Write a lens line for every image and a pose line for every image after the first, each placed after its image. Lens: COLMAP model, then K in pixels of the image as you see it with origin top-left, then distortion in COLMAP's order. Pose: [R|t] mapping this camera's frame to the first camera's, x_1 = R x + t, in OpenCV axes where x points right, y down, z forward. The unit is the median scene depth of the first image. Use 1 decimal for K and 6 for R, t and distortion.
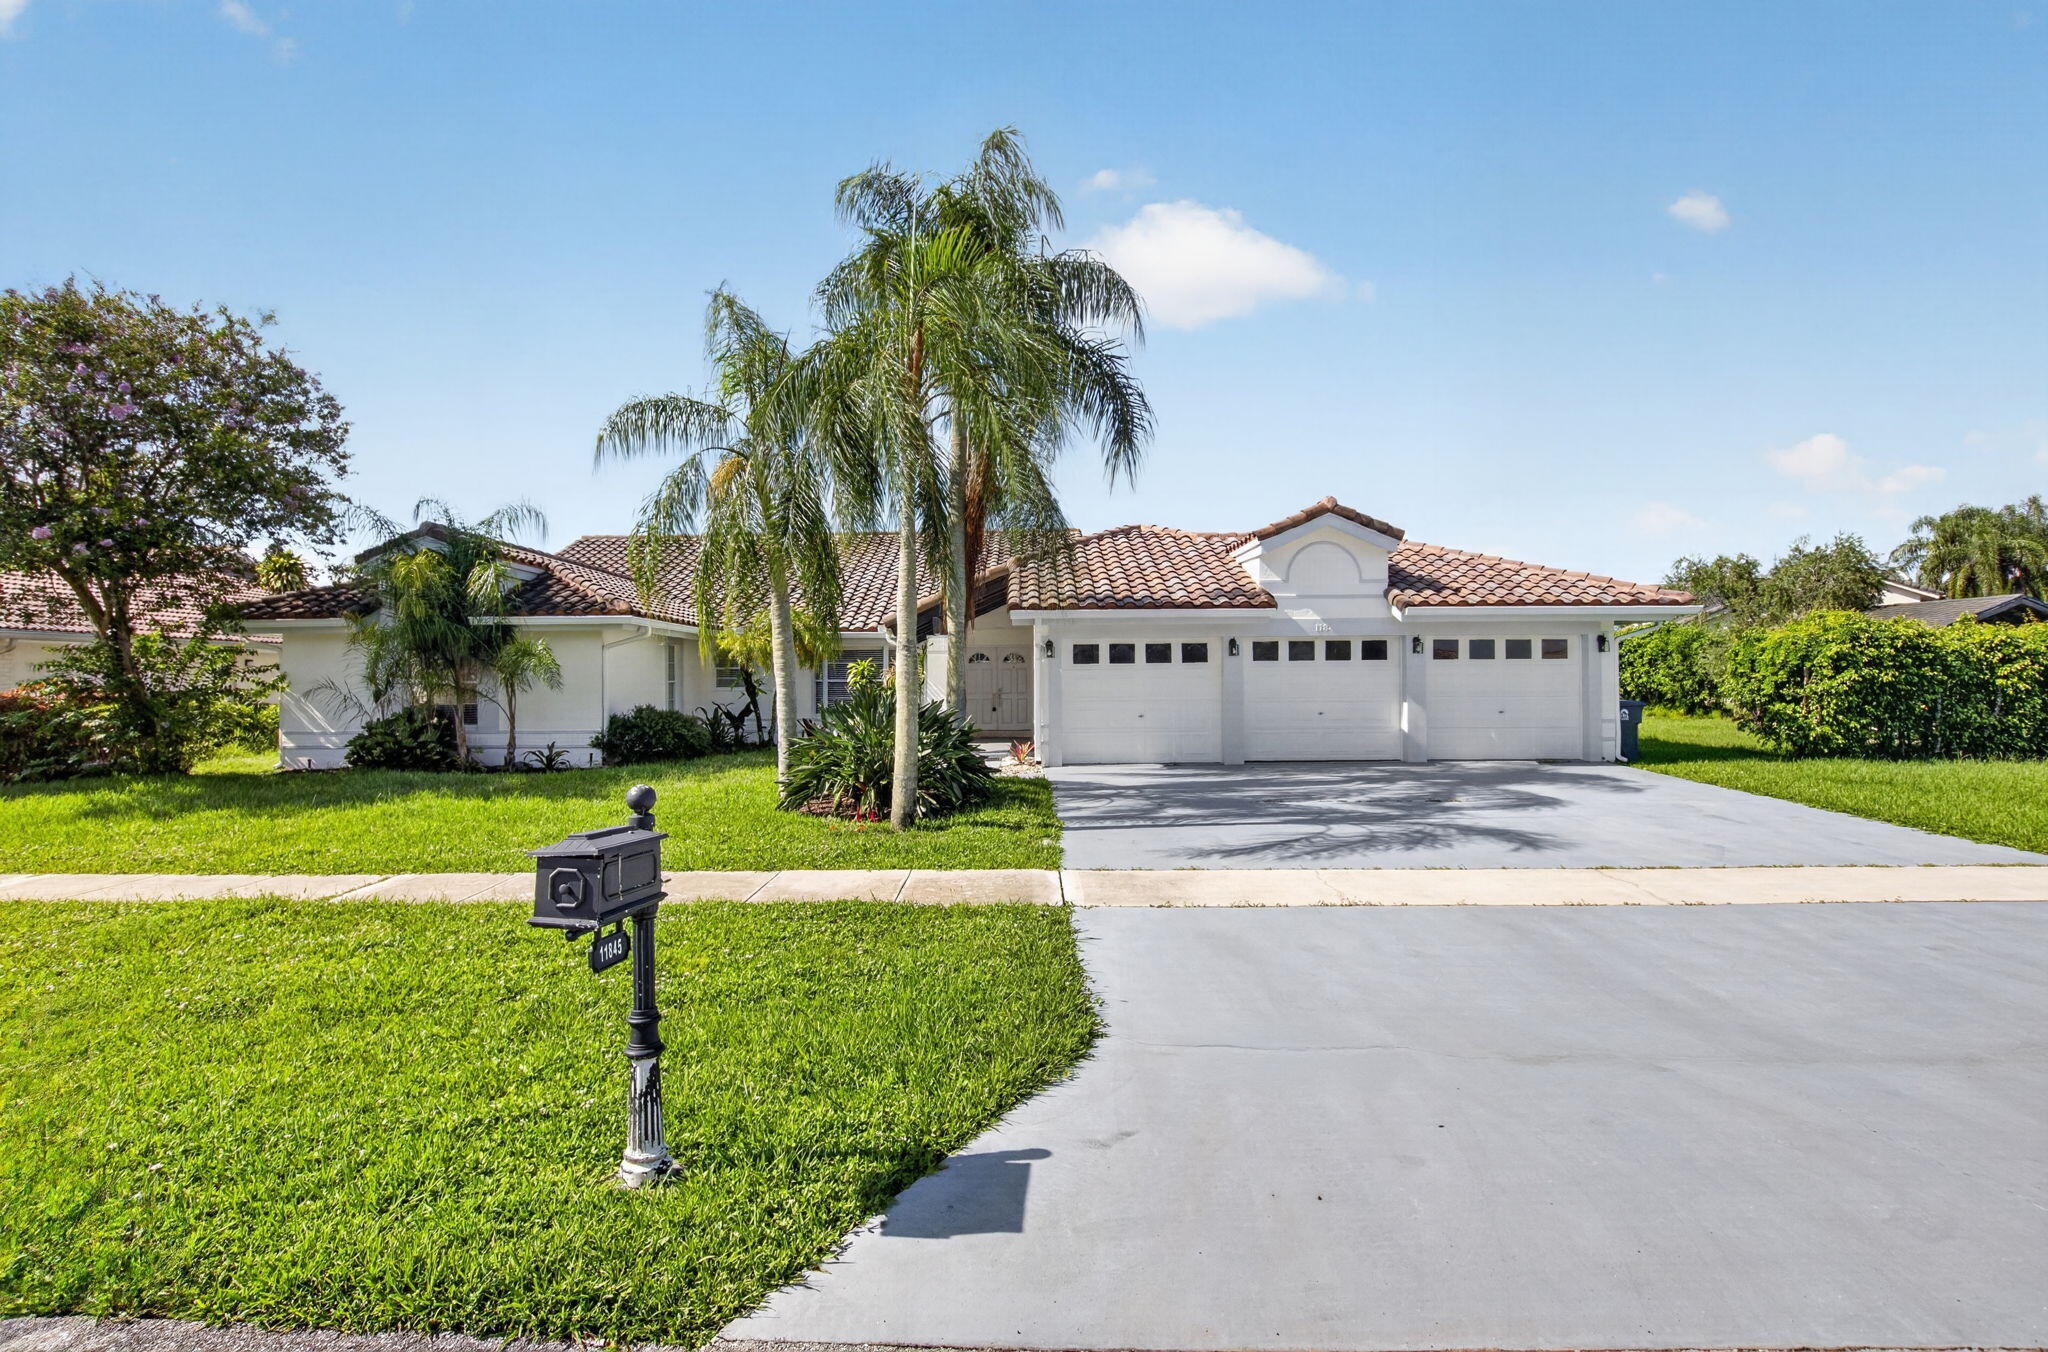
lens RADIAL K [[984.3, 0, 1017.1], [0, 984.3, 676.2], [0, 0, 1]] dist [-0.025212, 0.001245]
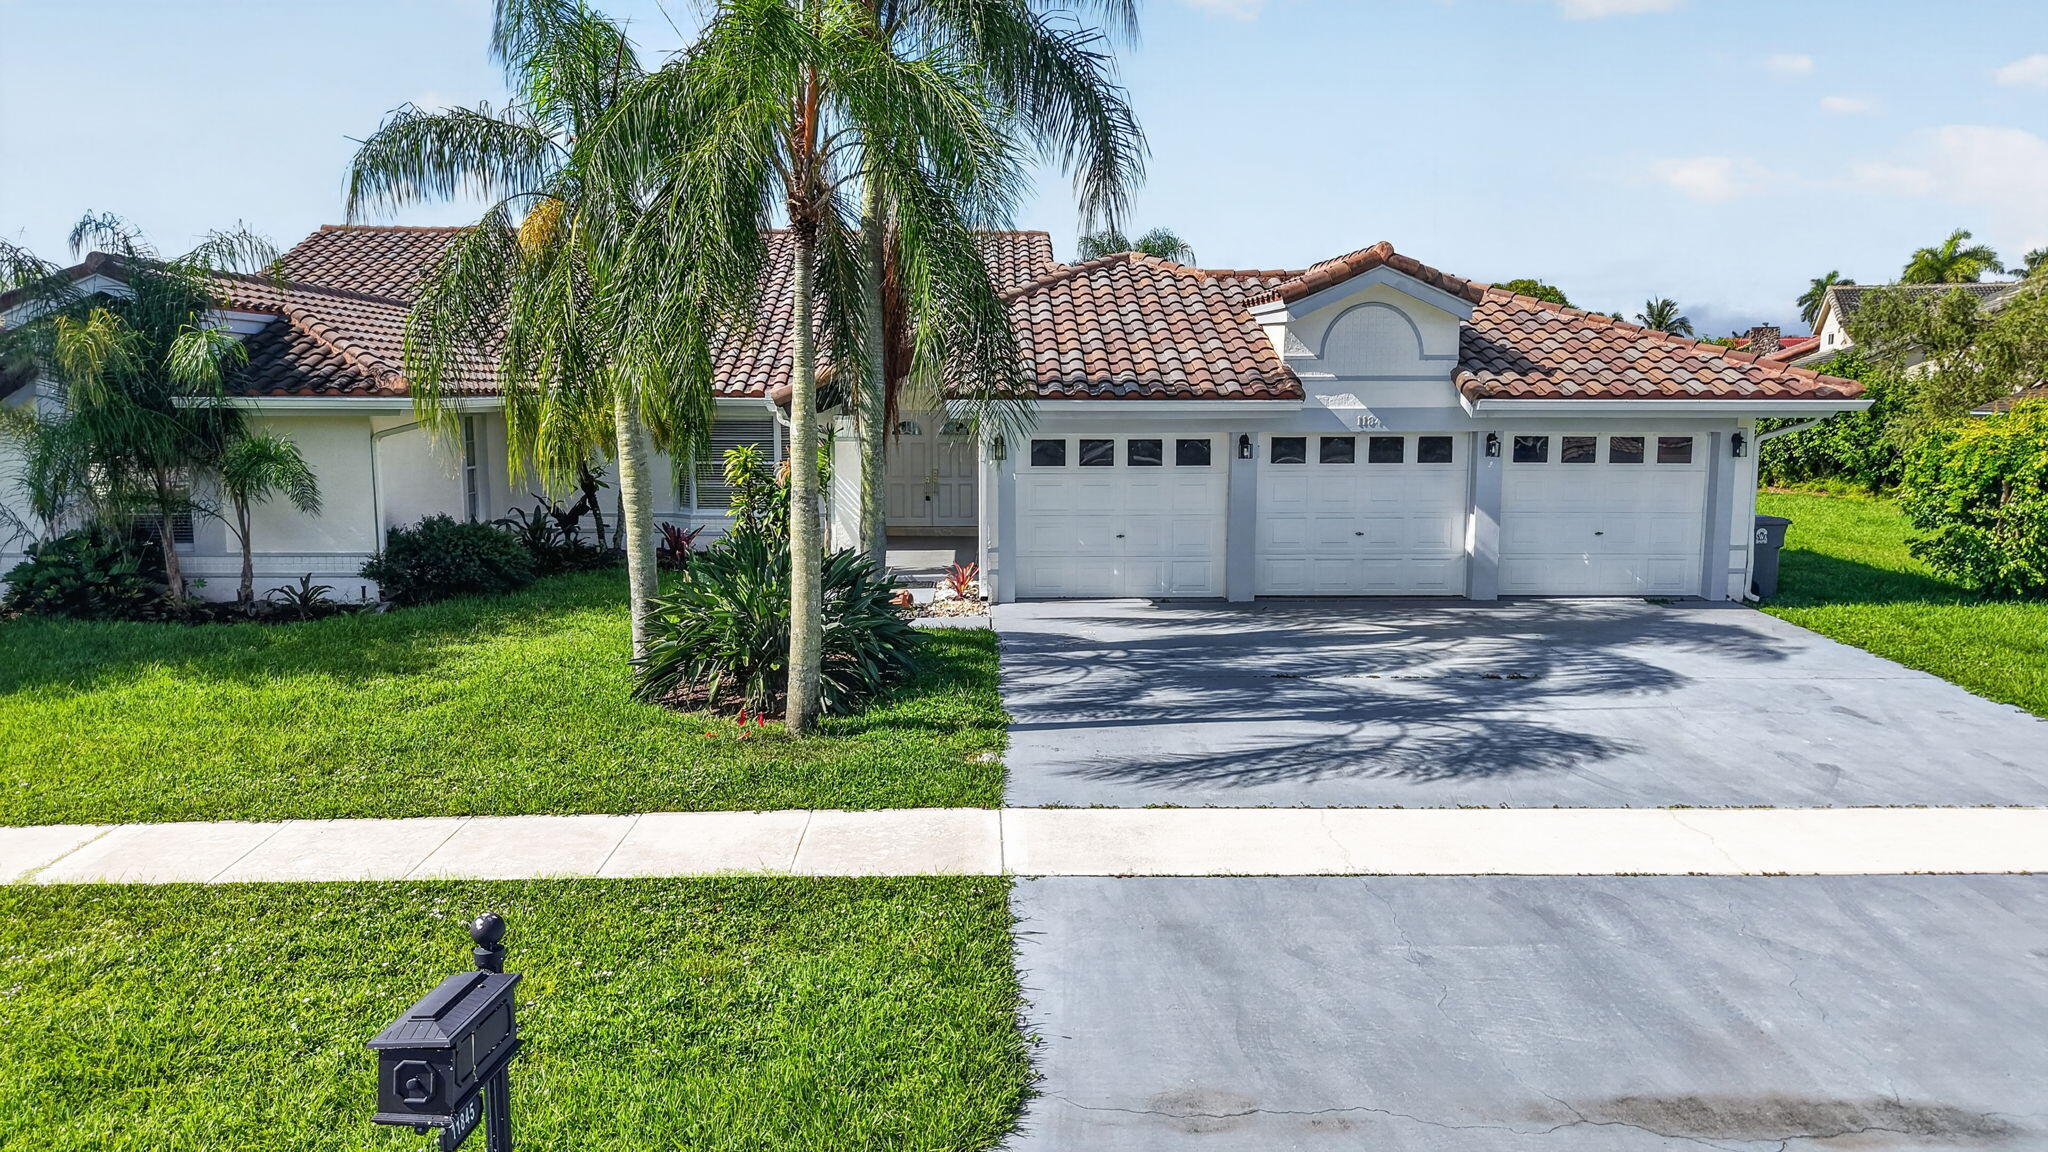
lens RADIAL K [[1390.2, 0, 1040.7], [0, 1390.2, 560.8], [0, 0, 1]] dist [0.030377, -0.026837]
pose [[0.998514, 0.003273, 0.054391, 0.007904], [-0.010451, 0.991166, 0.132213, -0.084561], [-0.053477, -0.132585, 0.989728, -0.046304]]
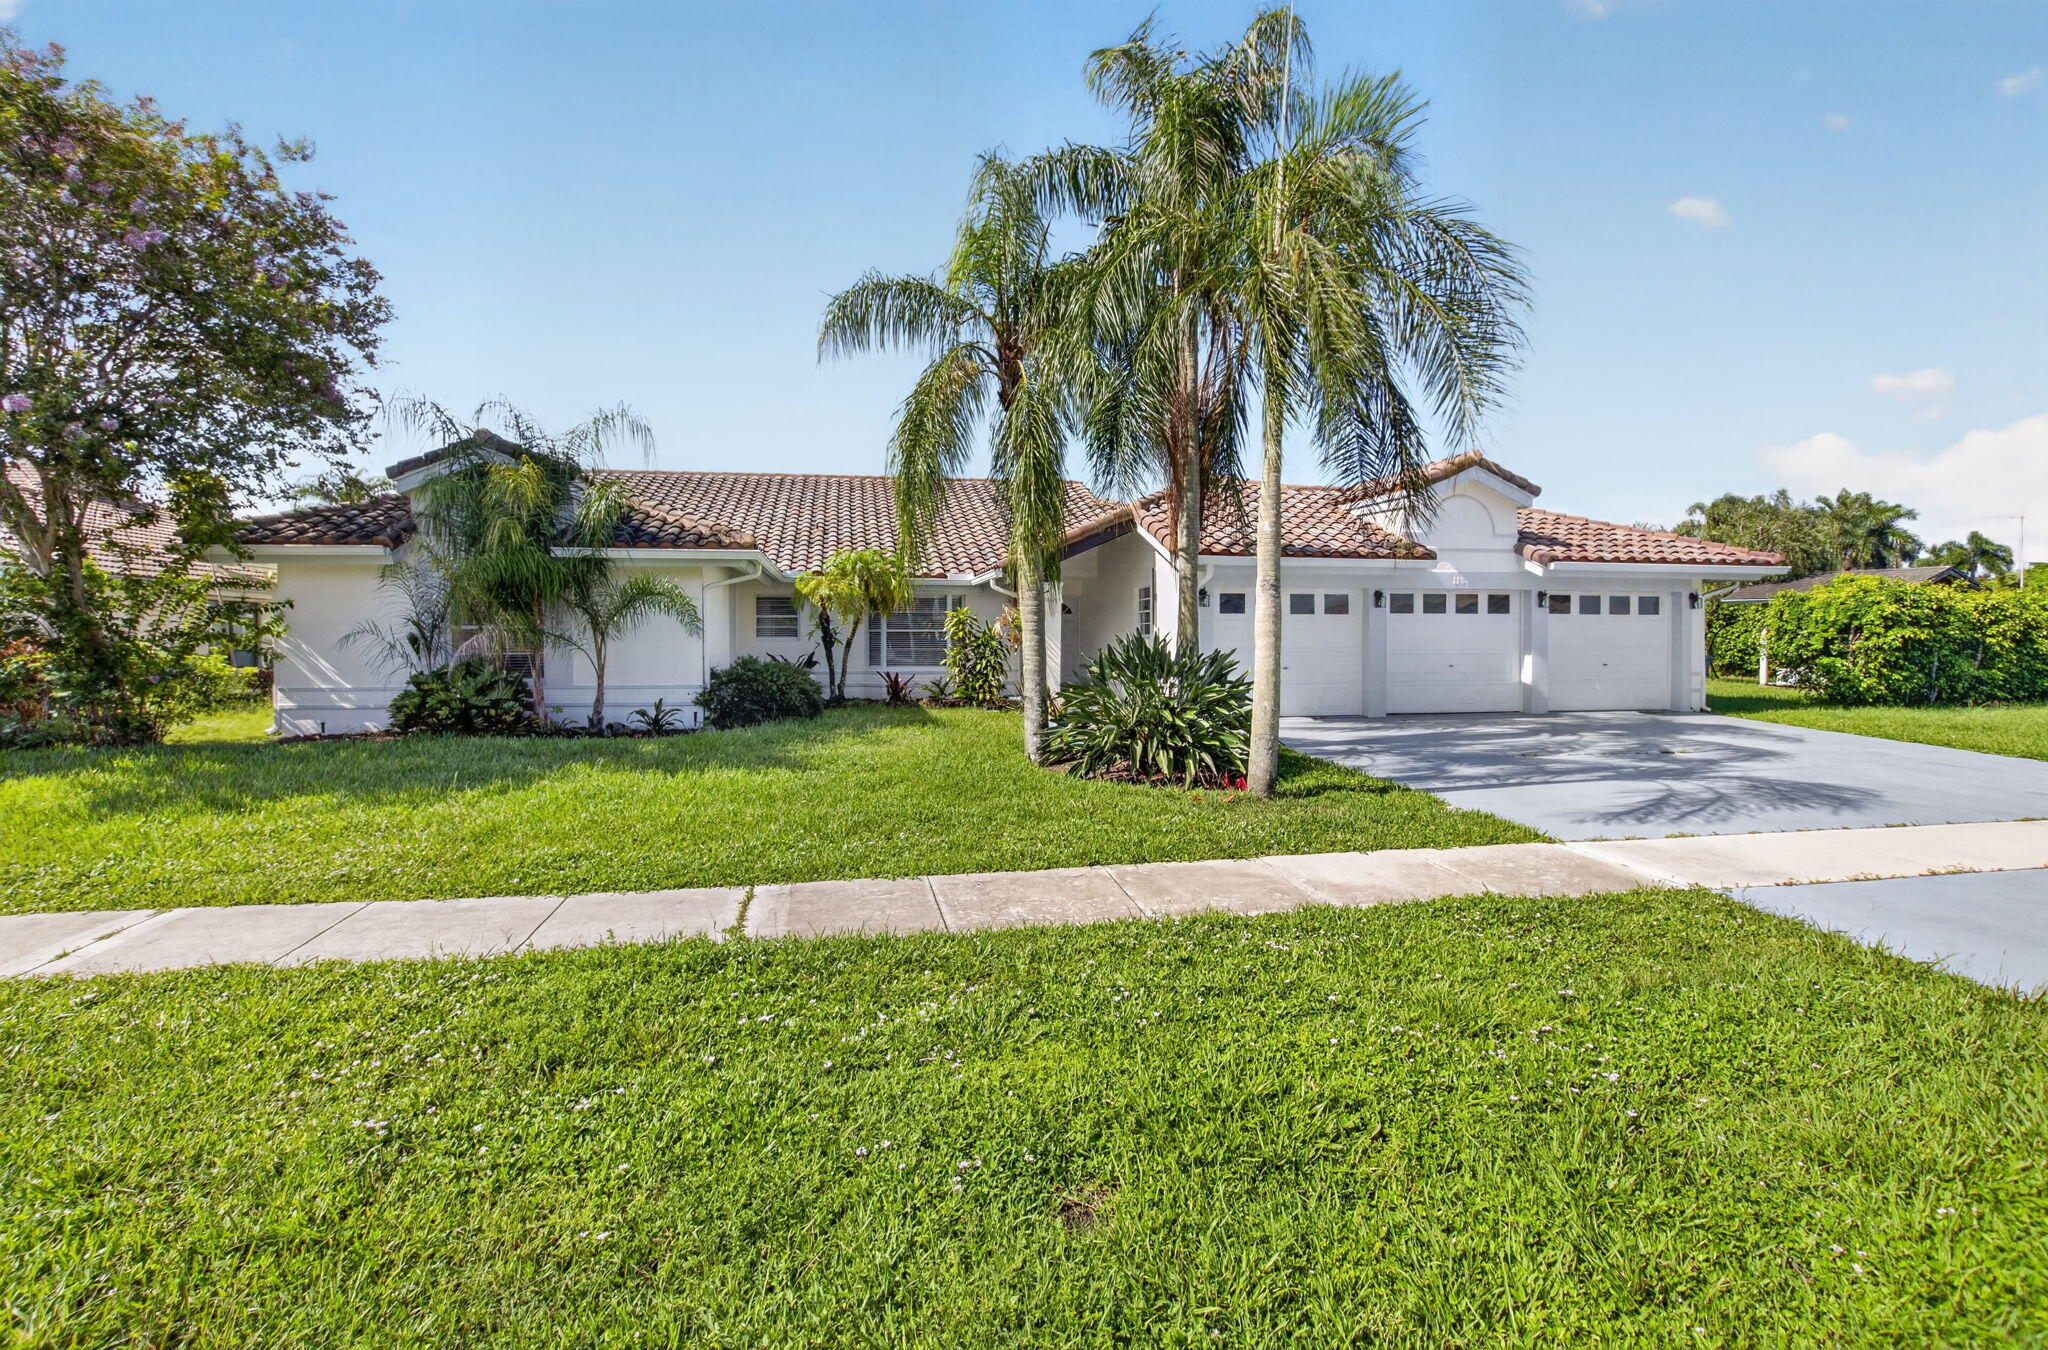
lens RADIAL K [[923.9, 0, 1023.7], [0, 923.9, 658.3], [0, 0, 1]] dist [-0.025934, -0.001099]
pose [[0.981224, 0.002719, 0.192852, -0.323177], [-0.008404, 0.999554, 0.028669, 0.007006], [-0.192688, -0.029751, 0.980809, 0.167714]]
